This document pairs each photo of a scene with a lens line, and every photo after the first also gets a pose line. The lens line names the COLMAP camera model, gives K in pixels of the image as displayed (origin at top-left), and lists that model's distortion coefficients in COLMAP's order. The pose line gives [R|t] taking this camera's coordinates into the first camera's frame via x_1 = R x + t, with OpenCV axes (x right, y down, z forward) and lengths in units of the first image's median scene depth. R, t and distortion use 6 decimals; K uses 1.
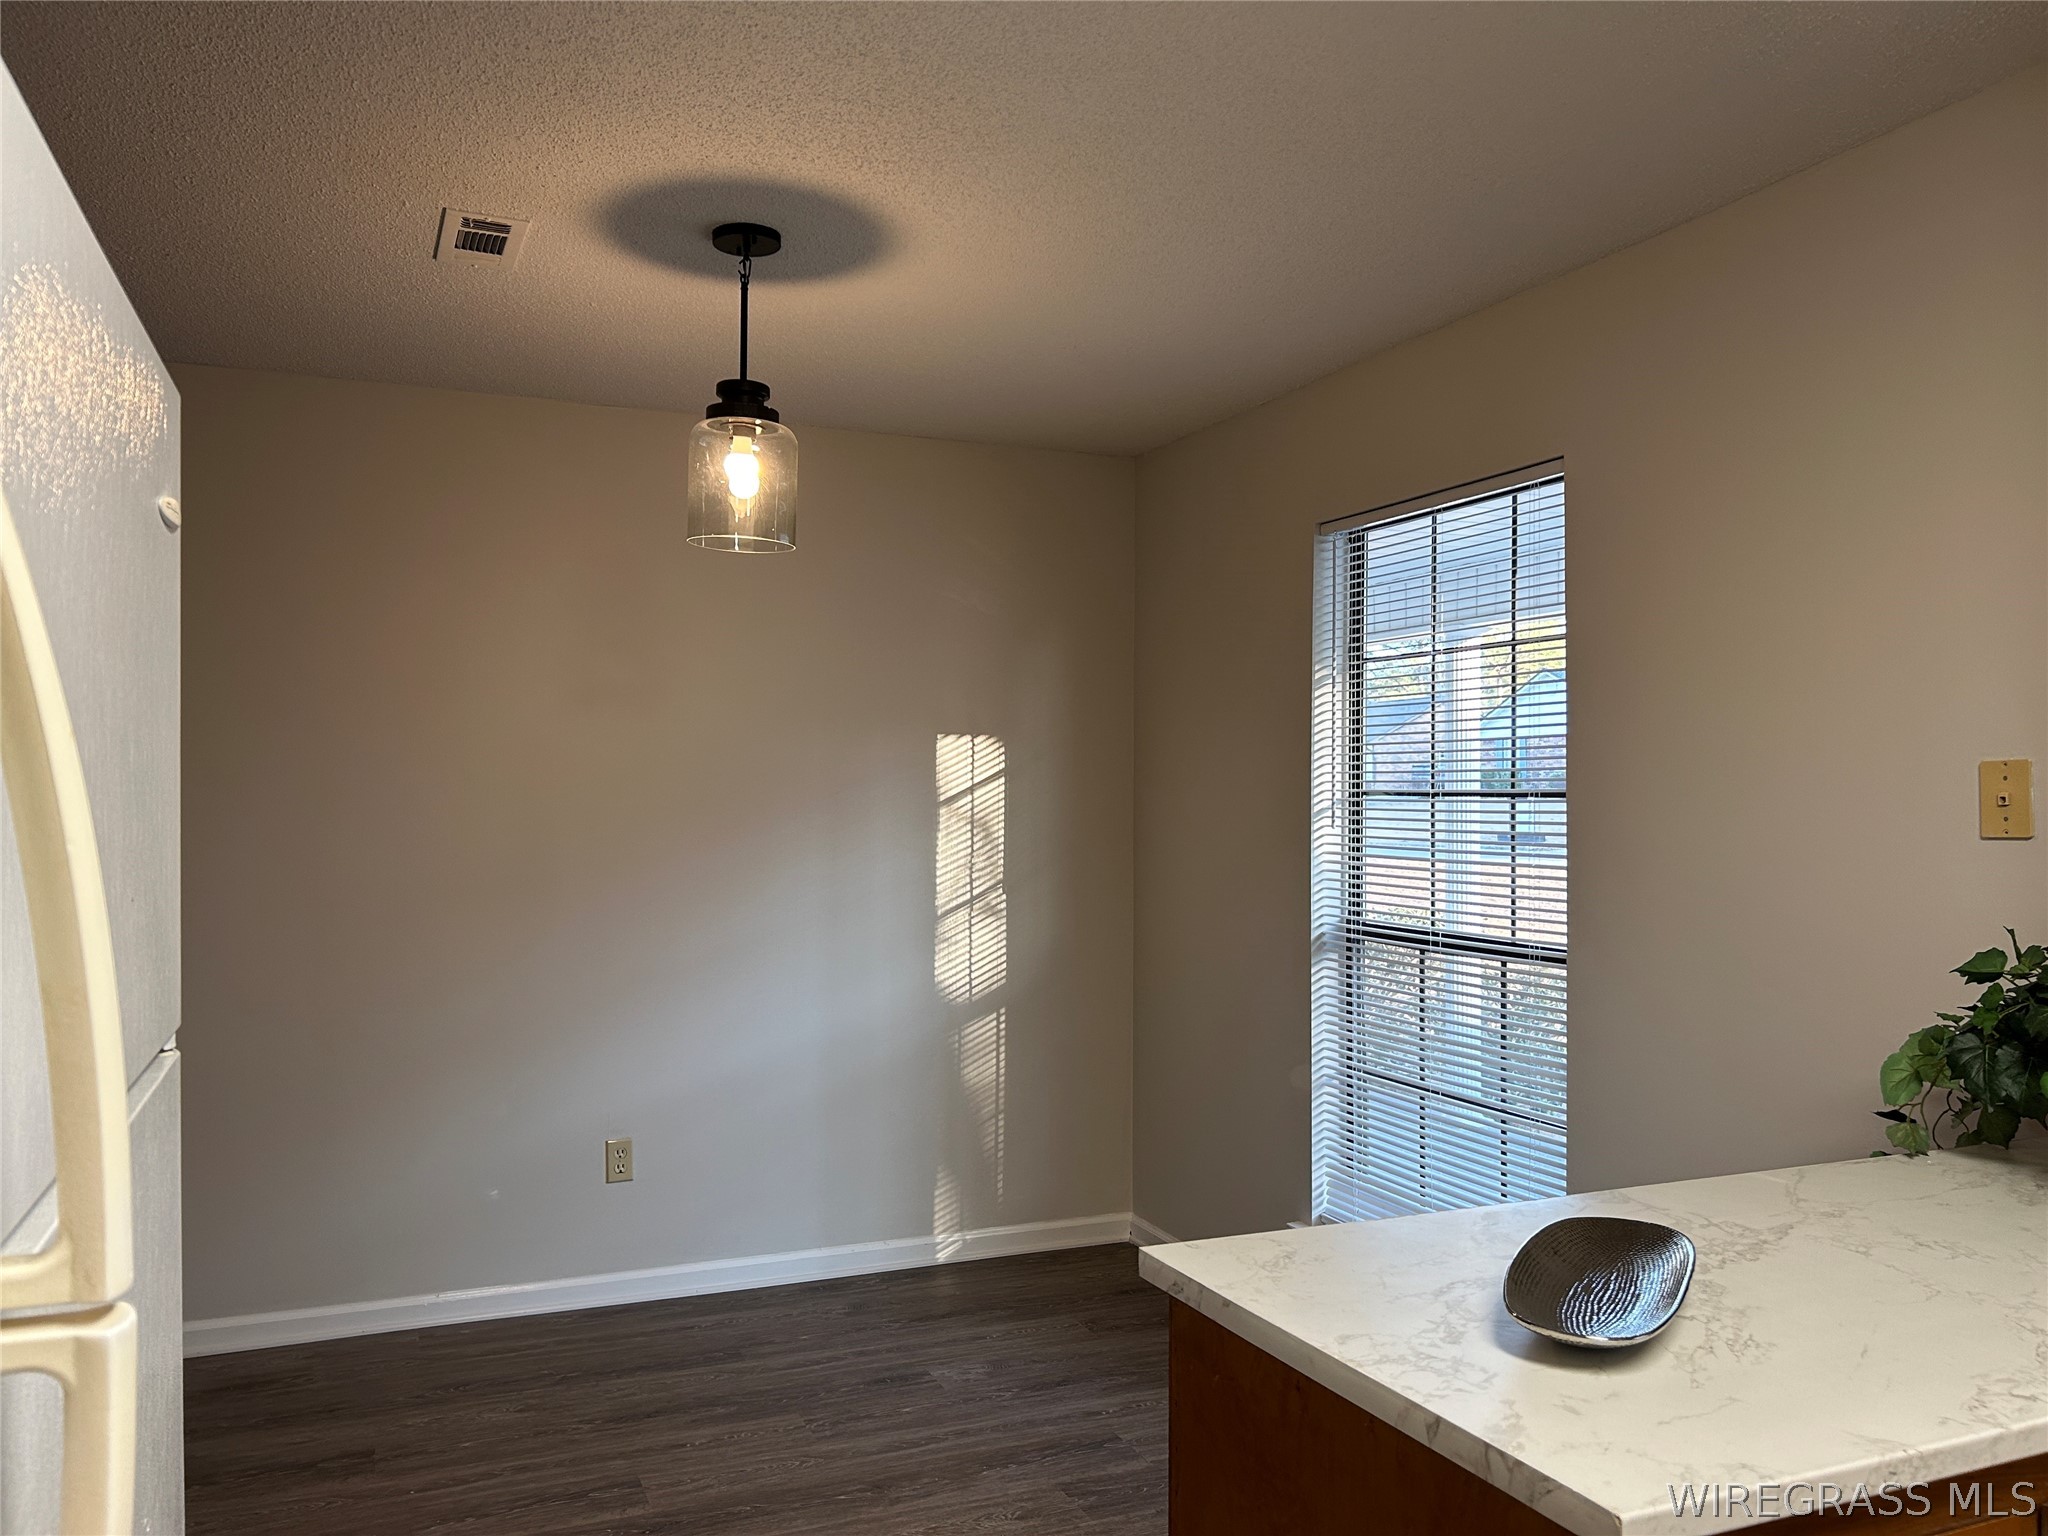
lens RADIAL K [[1549.2, 0, 1024.0], [0, 1549.2, 768.0], [0, 0, 1]] dist [0.099808, -0.116262]
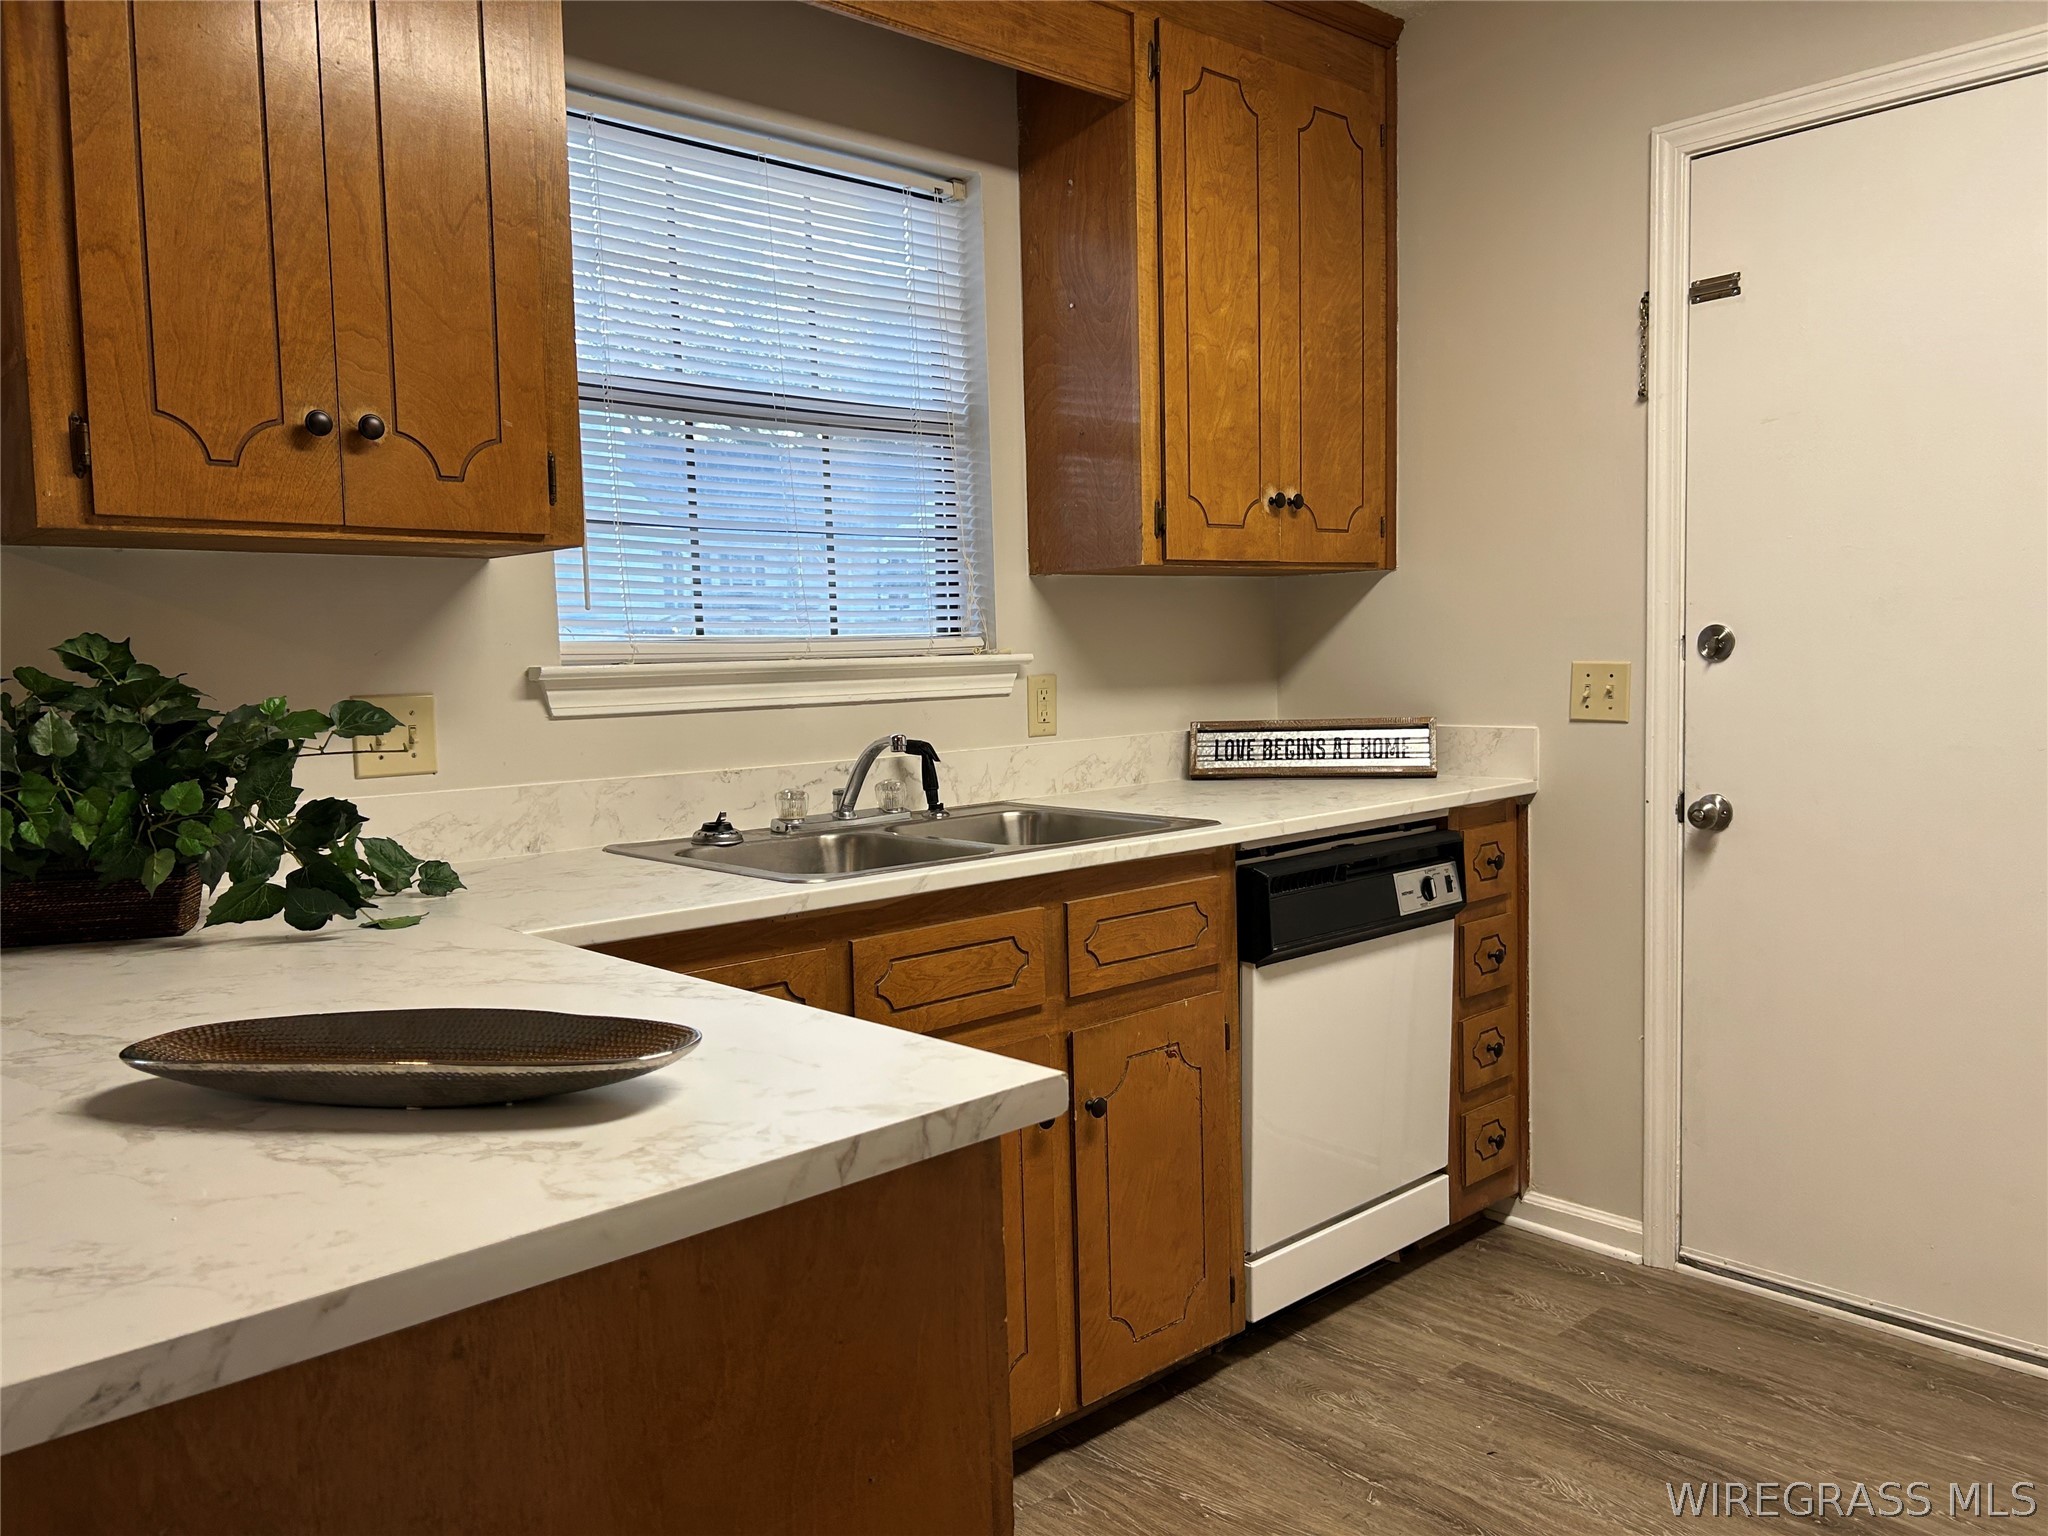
lens RADIAL K [[1549.2, 0, 1024.0], [0, 1549.2, 768.0], [0, 0, 1]] dist [0.099808, -0.116262]
pose [[-0.328320, -0.059999, 0.942659, -0.449429], [0.008499, 0.997752, 0.066466, 0.164096], [-0.944528, 0.029833, -0.327072, 1.082294]]
